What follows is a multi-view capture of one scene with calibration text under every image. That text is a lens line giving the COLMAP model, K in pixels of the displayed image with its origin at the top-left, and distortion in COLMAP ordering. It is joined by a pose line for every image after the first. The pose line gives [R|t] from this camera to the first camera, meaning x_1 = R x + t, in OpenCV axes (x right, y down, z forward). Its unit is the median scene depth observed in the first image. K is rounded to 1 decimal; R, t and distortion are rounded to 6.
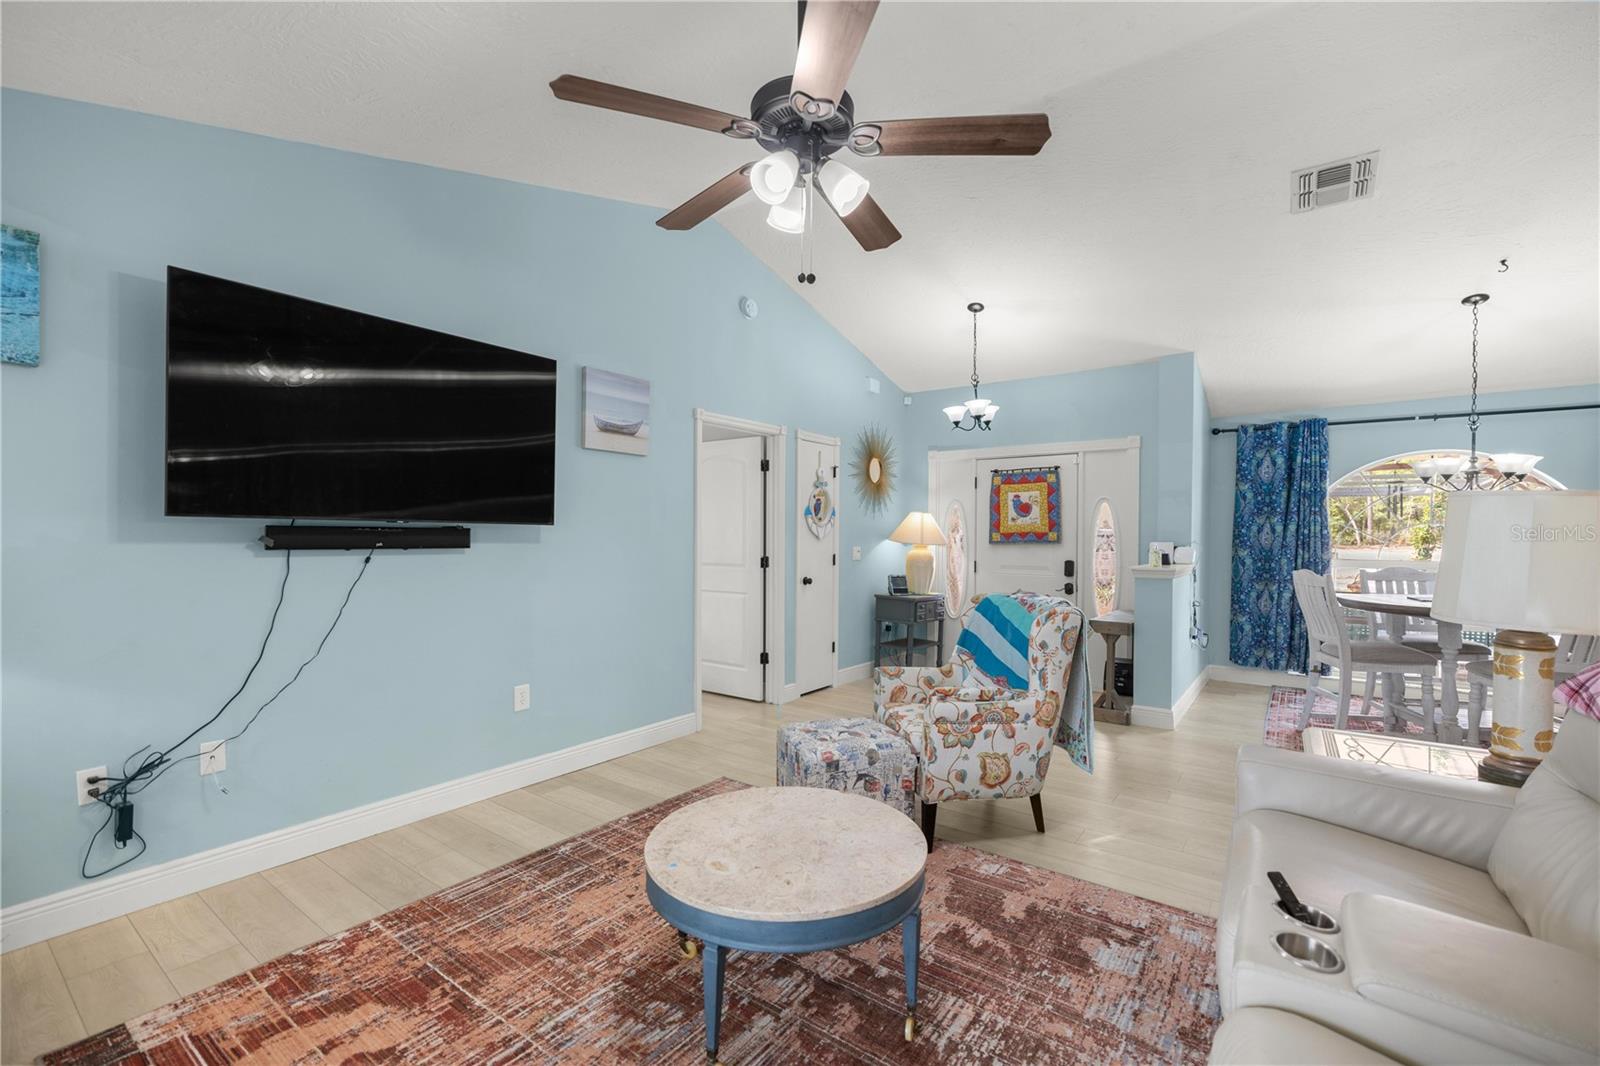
lens RADIAL K [[677.8, 0, 796.8], [0, 677.8, 537.1], [0, 0, 1]] dist [0.000036, 0.001883]
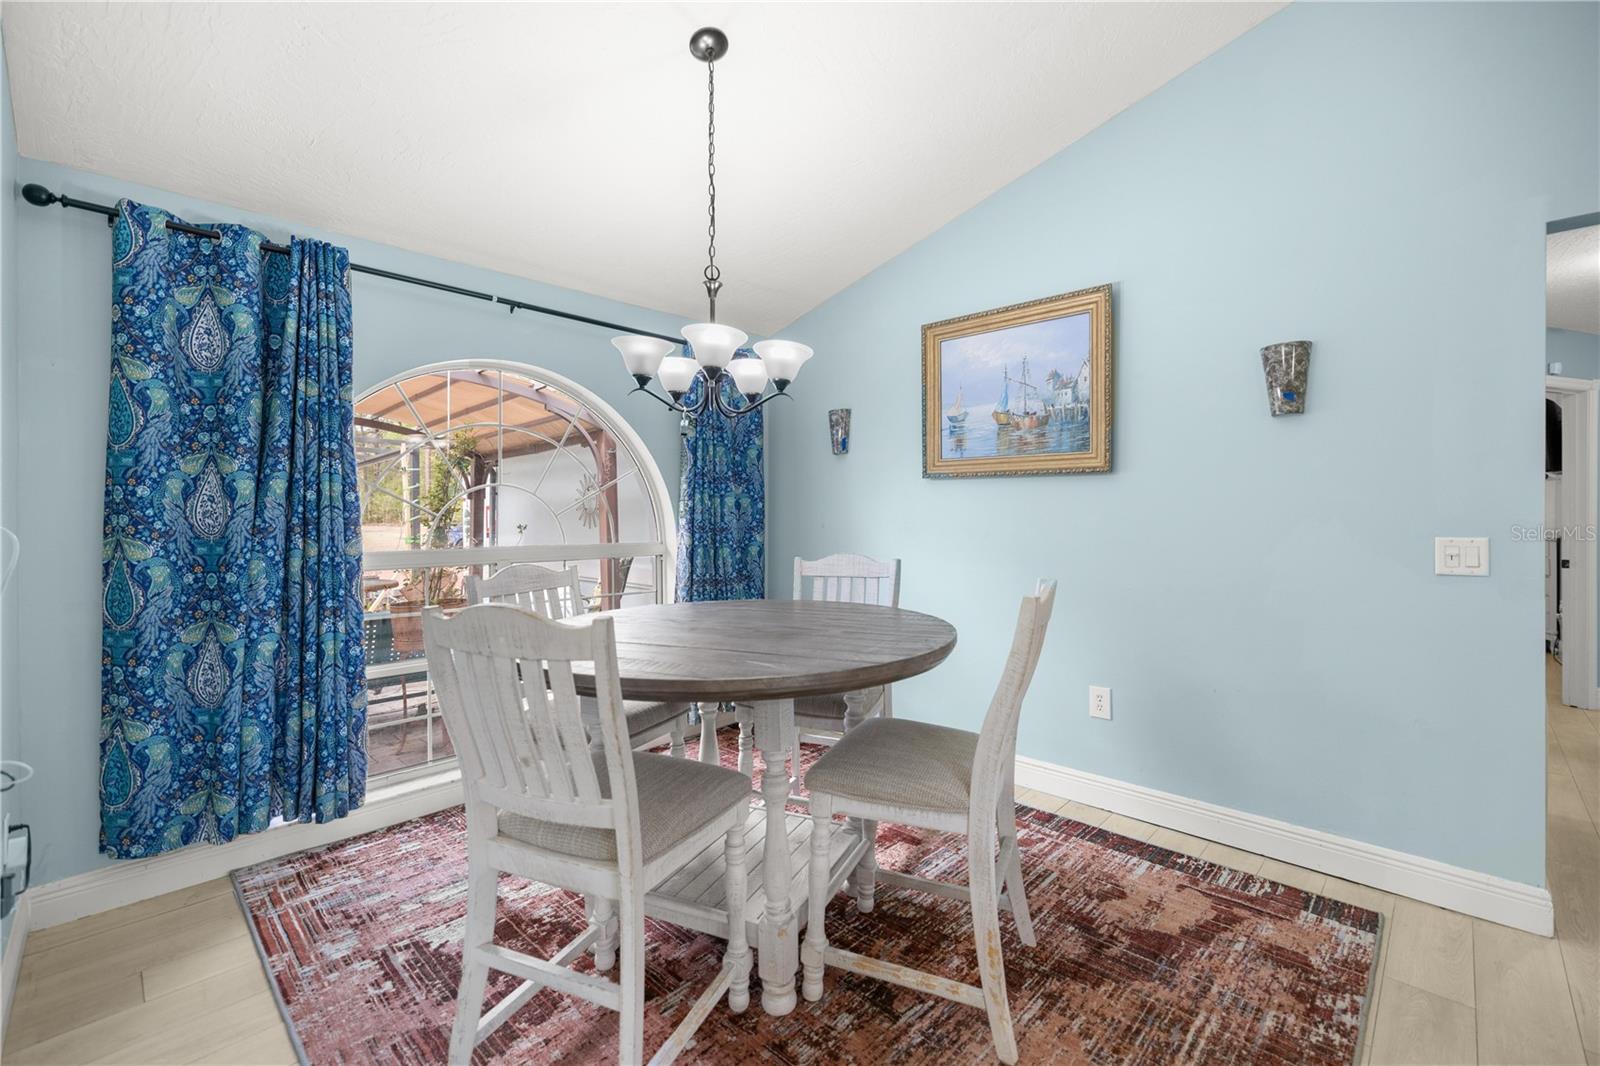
lens RADIAL K [[677.8, 0, 797.8], [0, 677.8, 519.2], [0, 0, 1]] dist [0.000036, 0.001883]
pose [[0.124725, -0.008962, 0.992151, 0.349543], [0.011520, 0.999905, 0.007583, 0.007383], [-0.992124, 0.010484, 0.124817, 0.622341]]
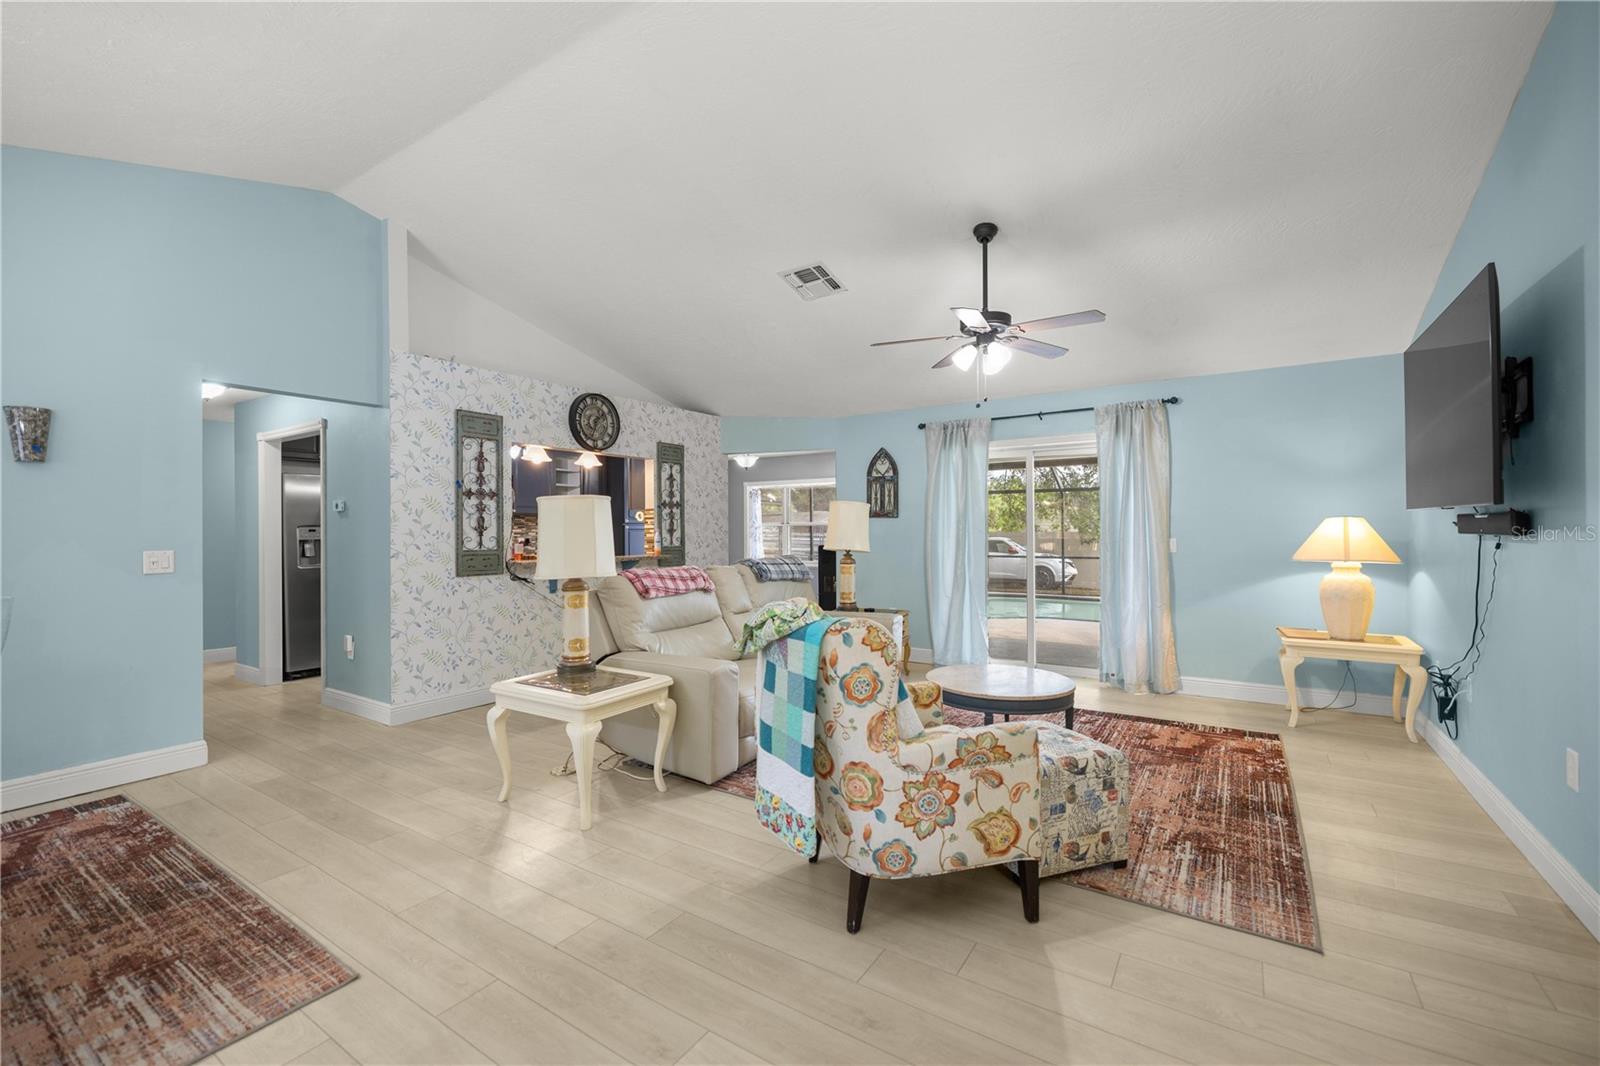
lens RADIAL K [[677.8, 0, 802.1], [0, 677.8, 532.7], [0, 0, 1]] dist [0.000036, 0.001883]
pose [[-0.998104, 0.002290, -0.061505, 0.217884], [0.001885, 0.999976, 0.006635, 0.004425], [0.061519, 0.006506, -0.998085, 0.954076]]
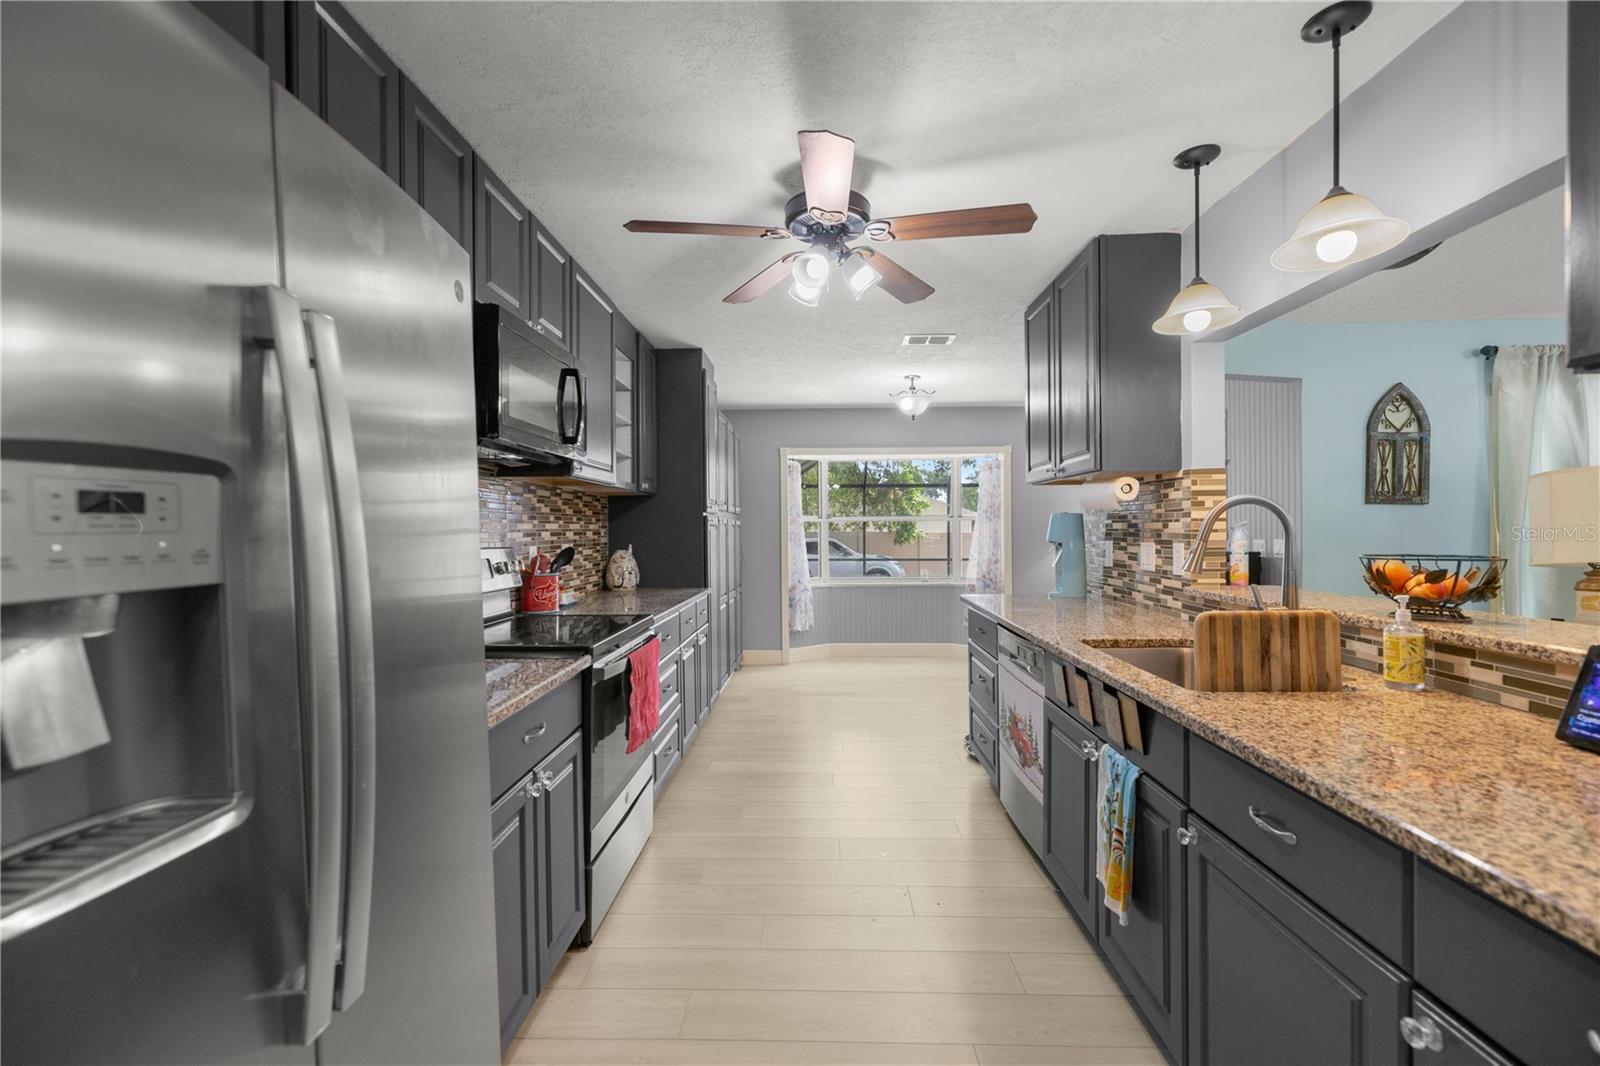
lens RADIAL K [[677.8, 0, 810.2], [0, 677.8, 526.2], [0, 0, 1]] dist [0.000036, 0.001883]
pose [[-0.819477, -0.001148, -0.573111, 0.847525], [-0.003581, 0.999989, 0.003117, 0.009419], [0.573101, 0.004607, -0.819472, 0.074603]]
